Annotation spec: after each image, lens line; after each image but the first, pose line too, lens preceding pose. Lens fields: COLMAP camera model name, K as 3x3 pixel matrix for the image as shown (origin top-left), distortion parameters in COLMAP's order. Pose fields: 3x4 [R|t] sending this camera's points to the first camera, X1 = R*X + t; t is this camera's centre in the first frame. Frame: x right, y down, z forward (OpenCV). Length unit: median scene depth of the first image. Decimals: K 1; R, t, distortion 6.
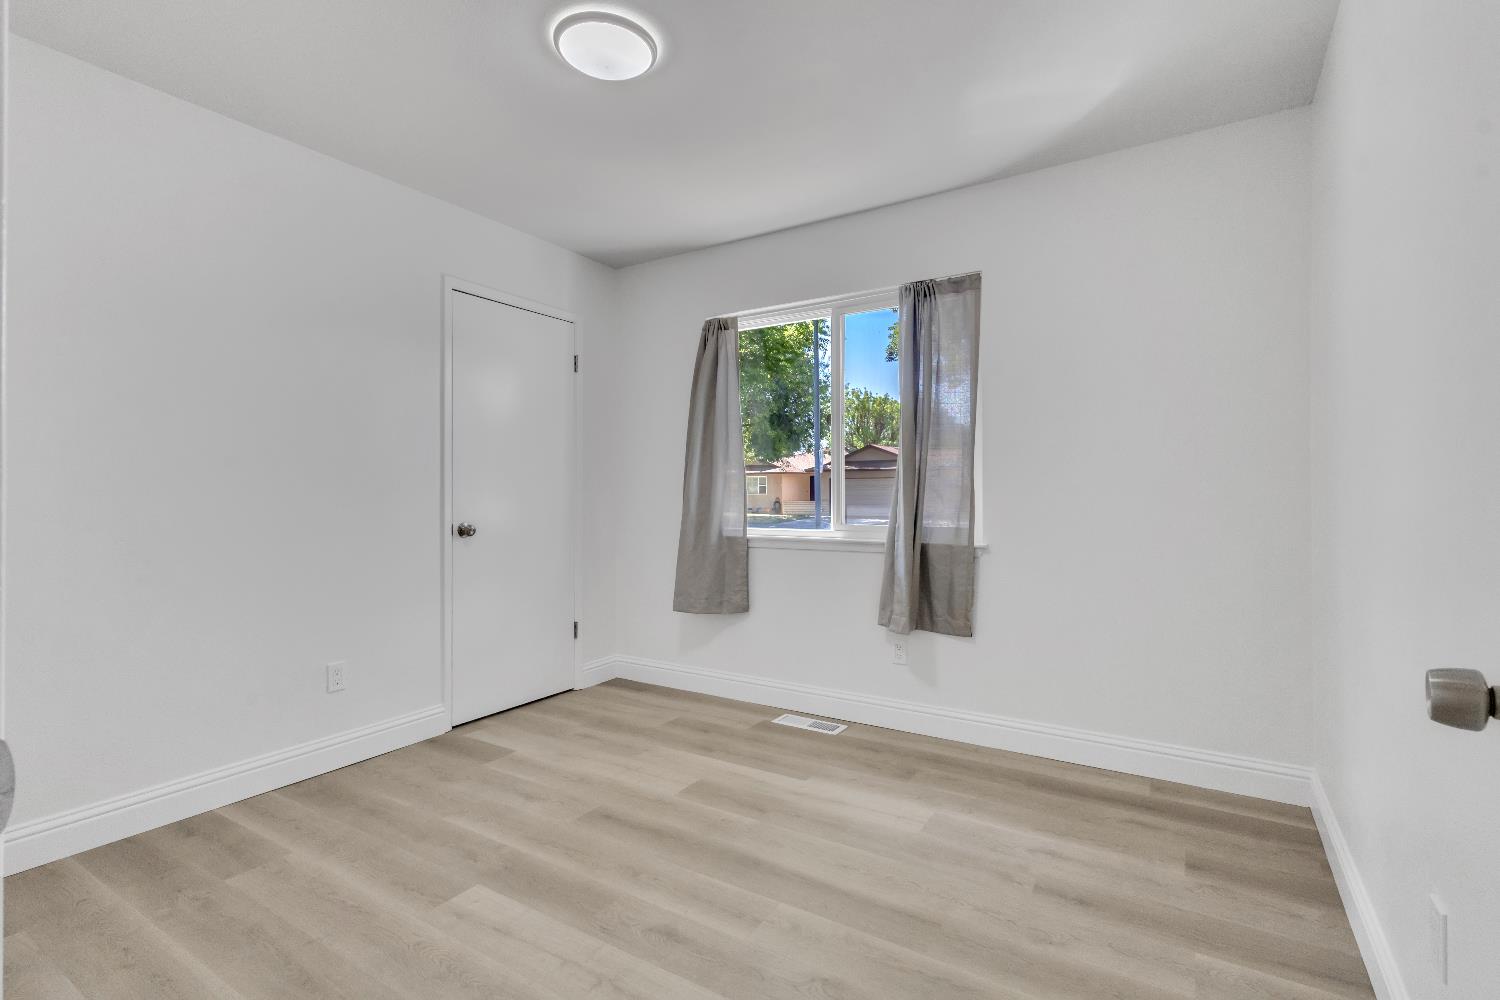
lens RADIAL K [[705.7, 0, 754.5], [0, 705.7, 460.5], [0, 0, 1]] dist [0.002589, -0.000530]
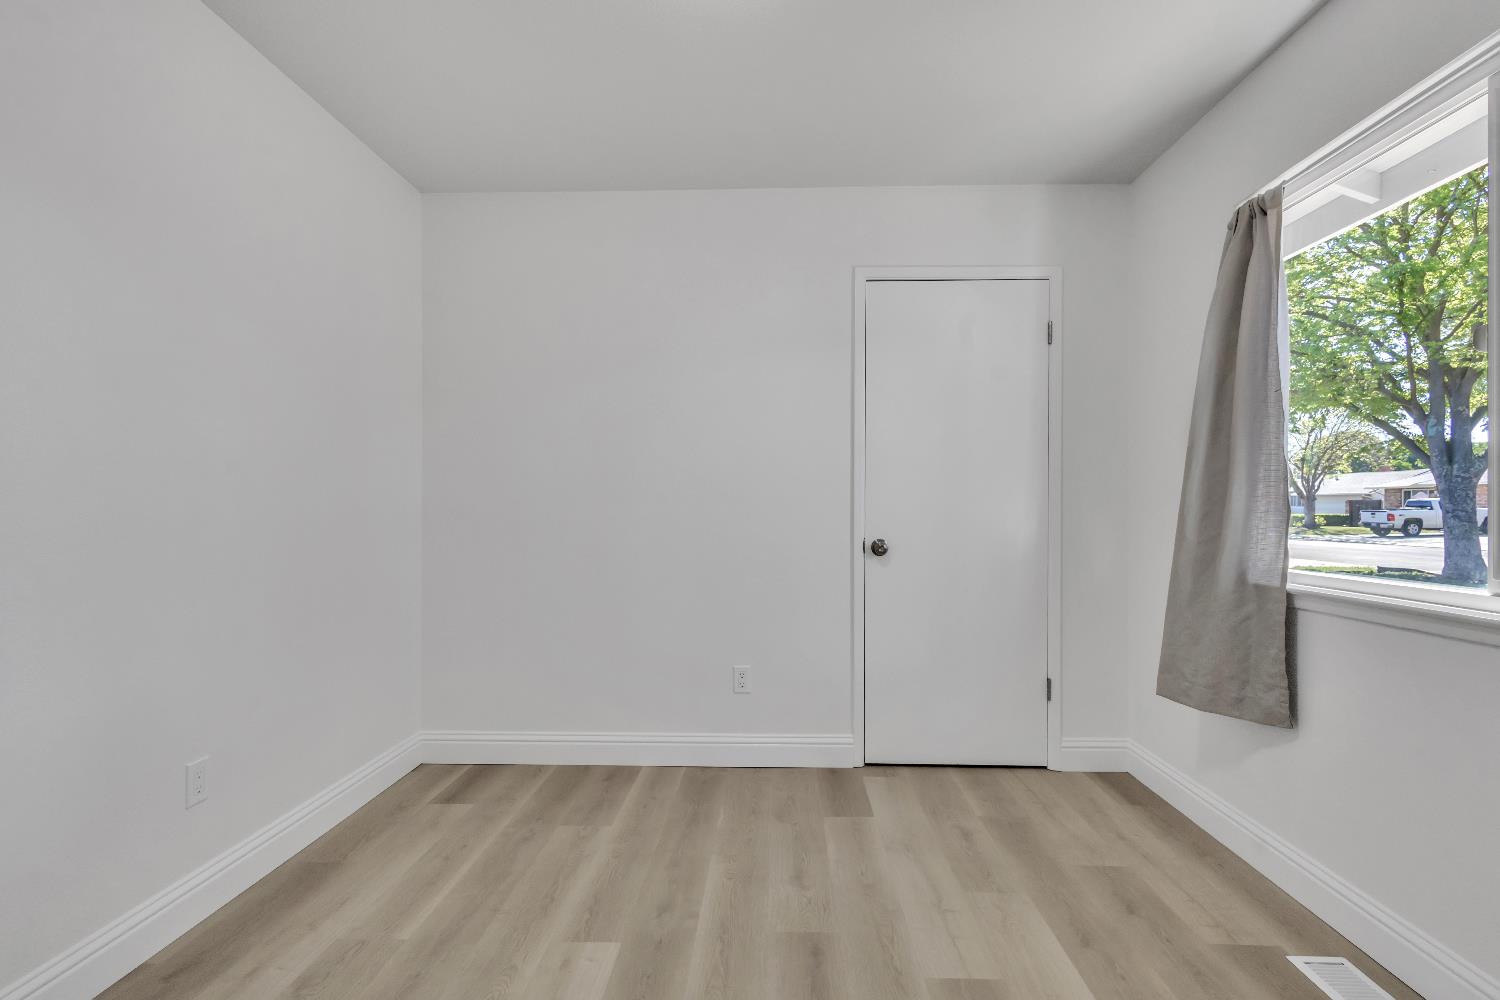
lens RADIAL K [[700.9, 0, 751.8], [0, 700.9, 489.3], [0, 0, 1]] dist [0.006198, -0.000068]
pose [[0.500730, -0.018890, -0.865397, 0.277112], [0.034708, 0.999396, -0.001732, 0.022094], [0.864907, -0.029169, 0.501083, 0.425766]]
